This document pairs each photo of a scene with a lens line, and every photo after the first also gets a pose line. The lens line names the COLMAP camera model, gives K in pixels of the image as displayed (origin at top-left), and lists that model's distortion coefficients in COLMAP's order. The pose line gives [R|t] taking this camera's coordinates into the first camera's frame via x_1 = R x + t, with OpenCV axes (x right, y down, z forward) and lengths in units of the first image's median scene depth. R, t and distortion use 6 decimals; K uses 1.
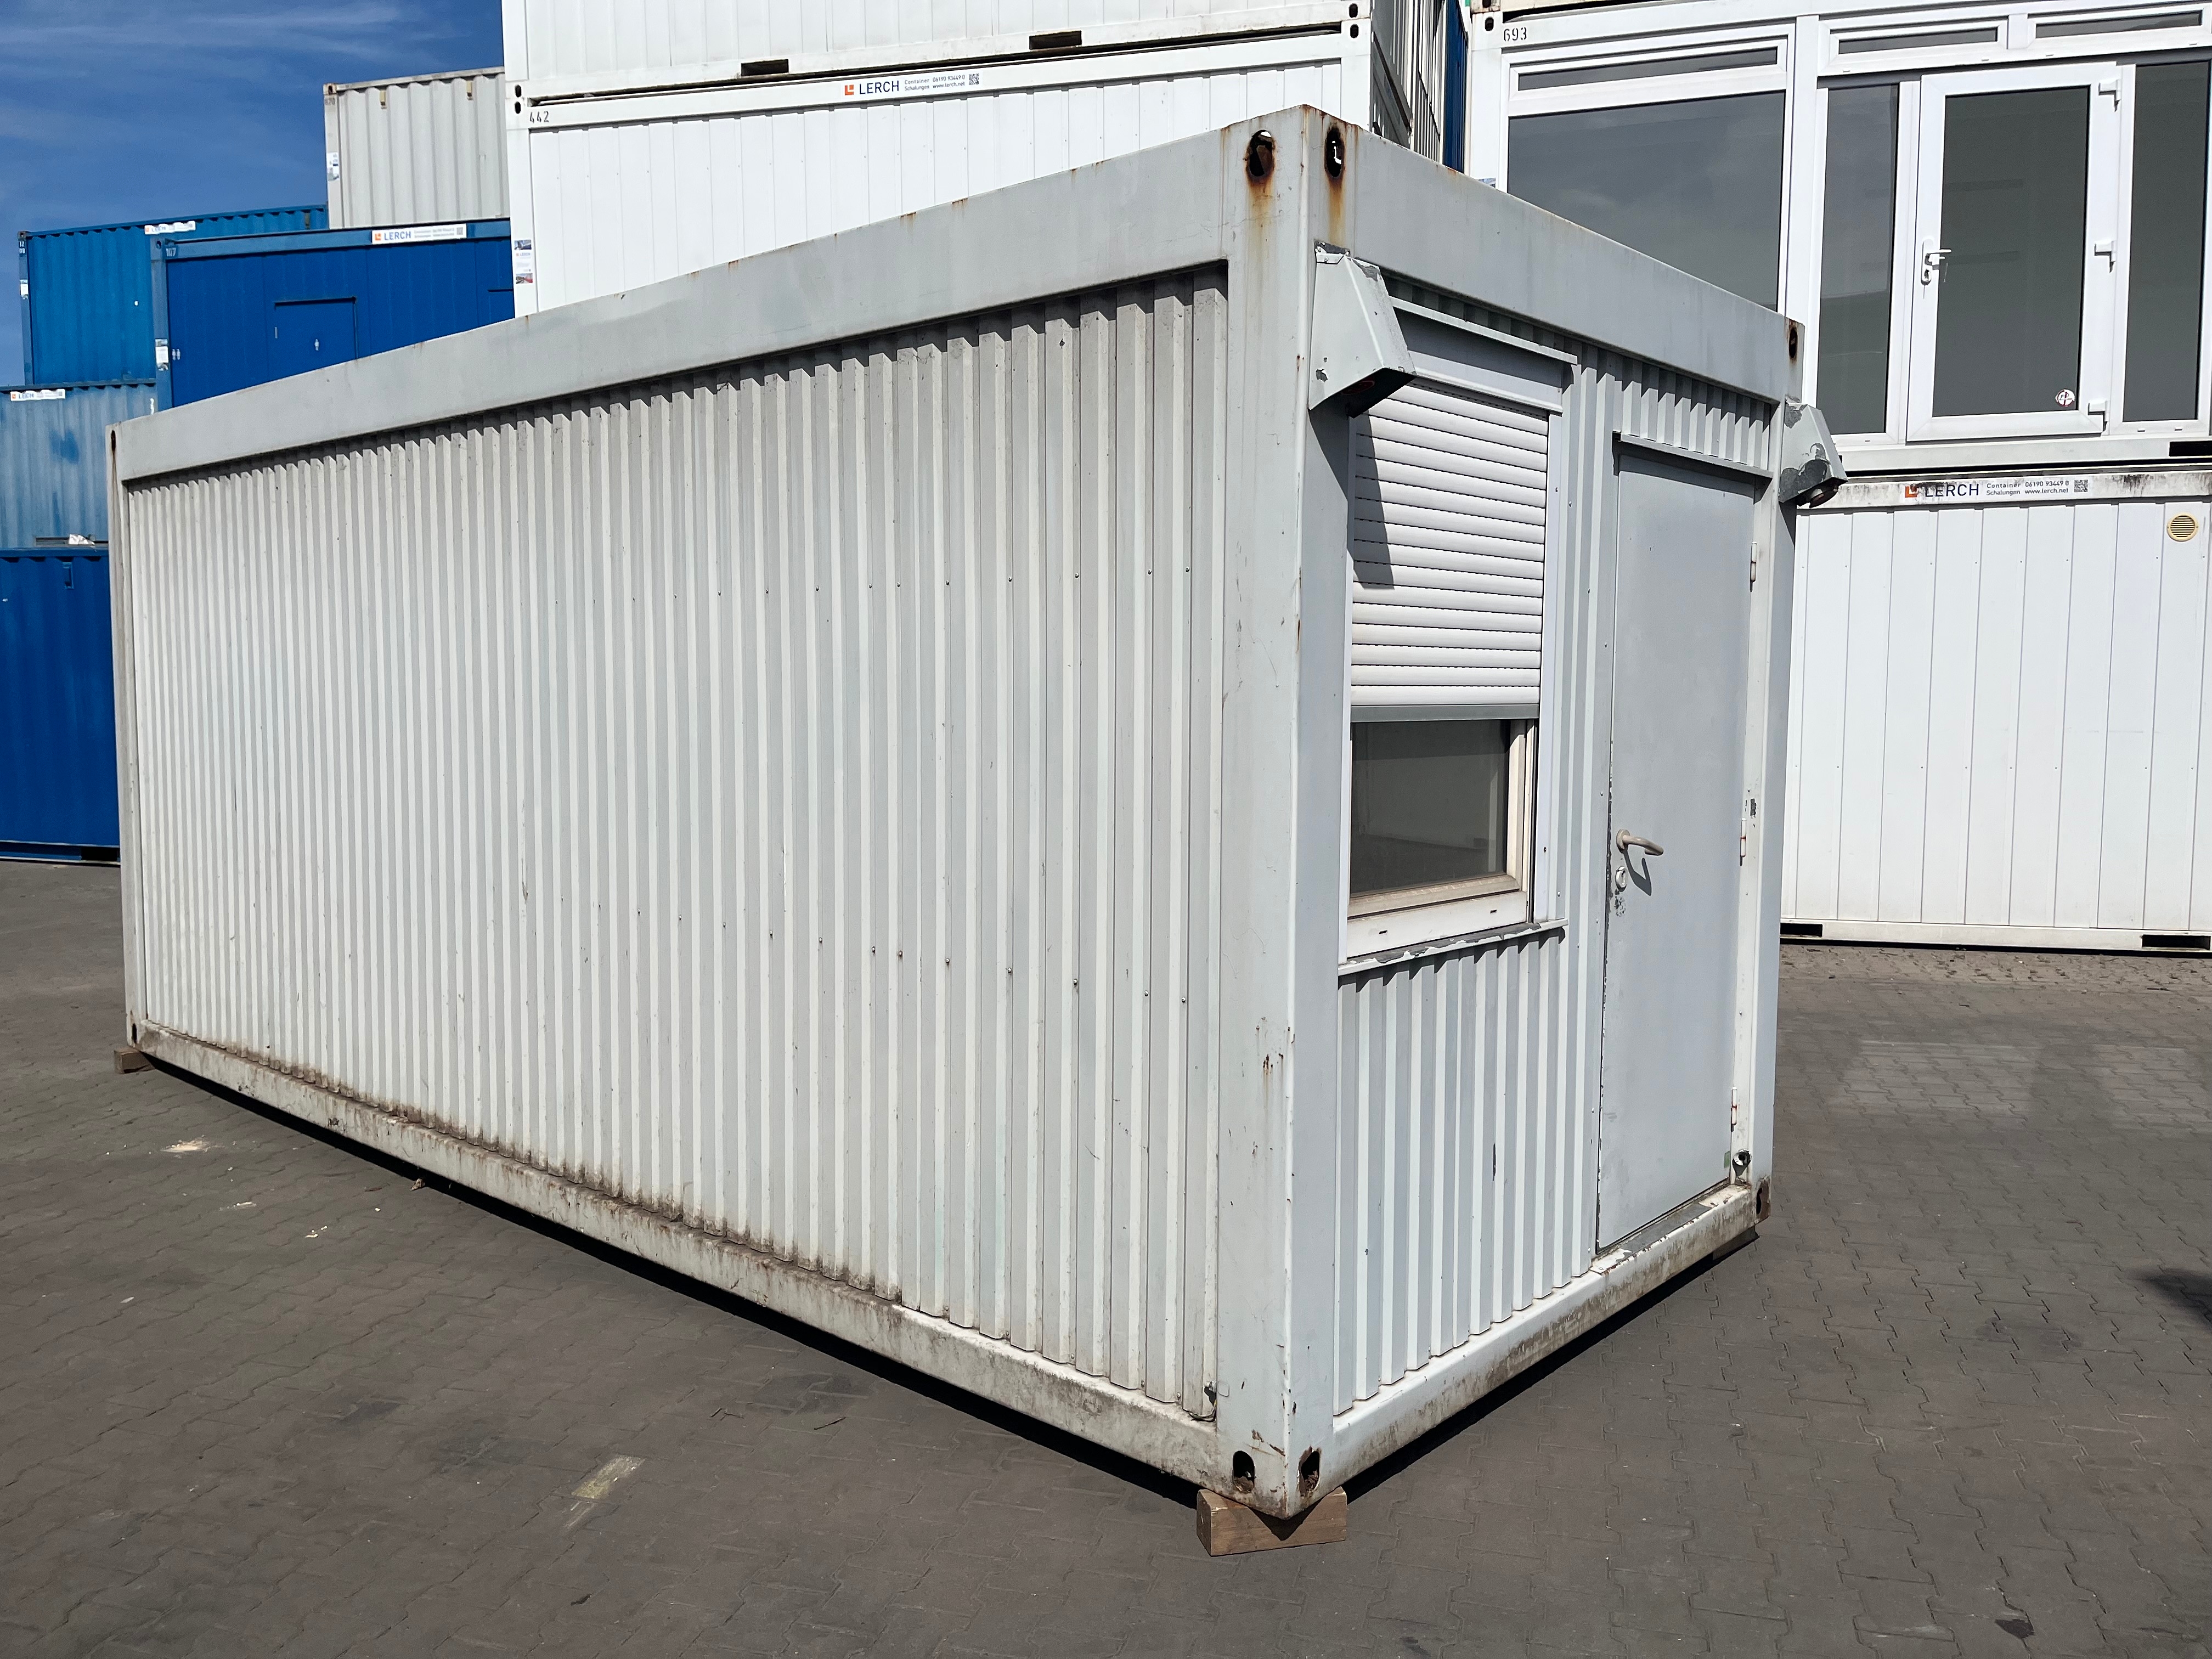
lens RADIAL K [[1643.5, 0, 1115.3], [0, 1643.5, 822.5], [0, 0, 1]] dist [0.072291, -0.111163]
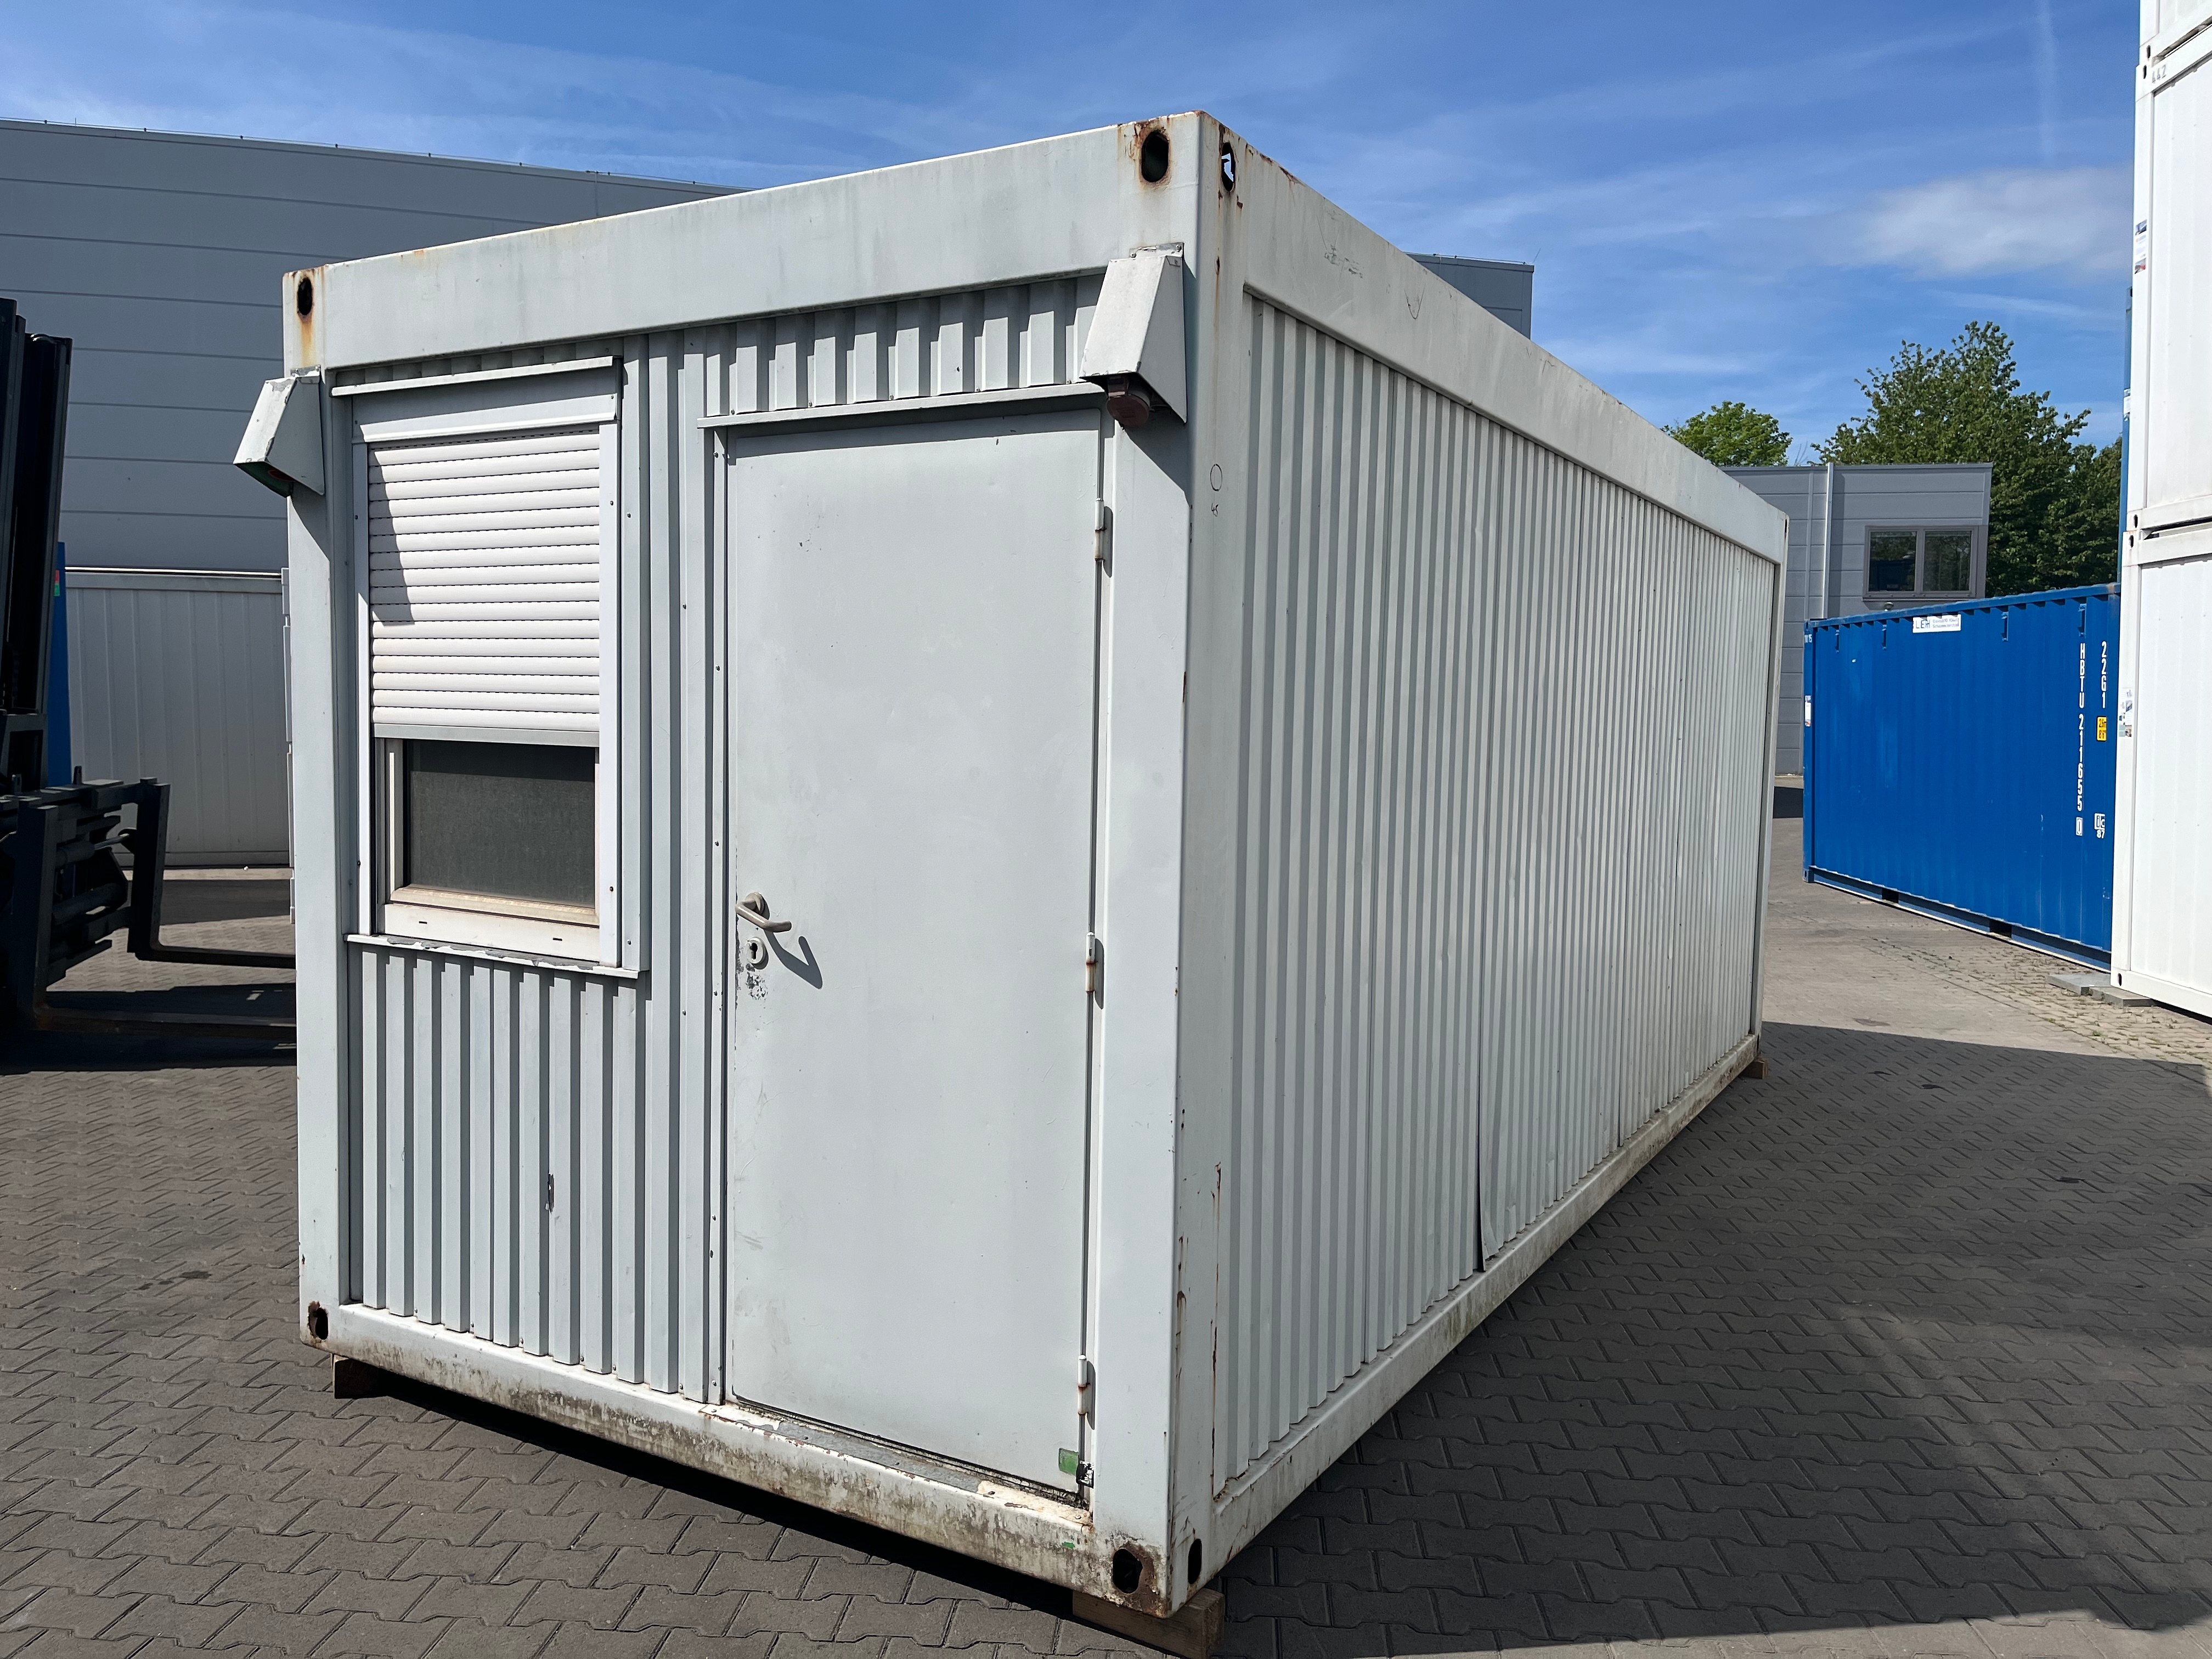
lens RADIAL K [[1643.5, 0, 1115.3], [0, 1643.5, 822.5], [0, 0, 1]] dist [0.072291, -0.111163]
pose [[0.211103, 0.062833, -0.975442, 1.220710], [-0.100381, 0.994049, 0.042308, -0.087890], [0.972296, 0.088985, 0.216154, 1.065777]]
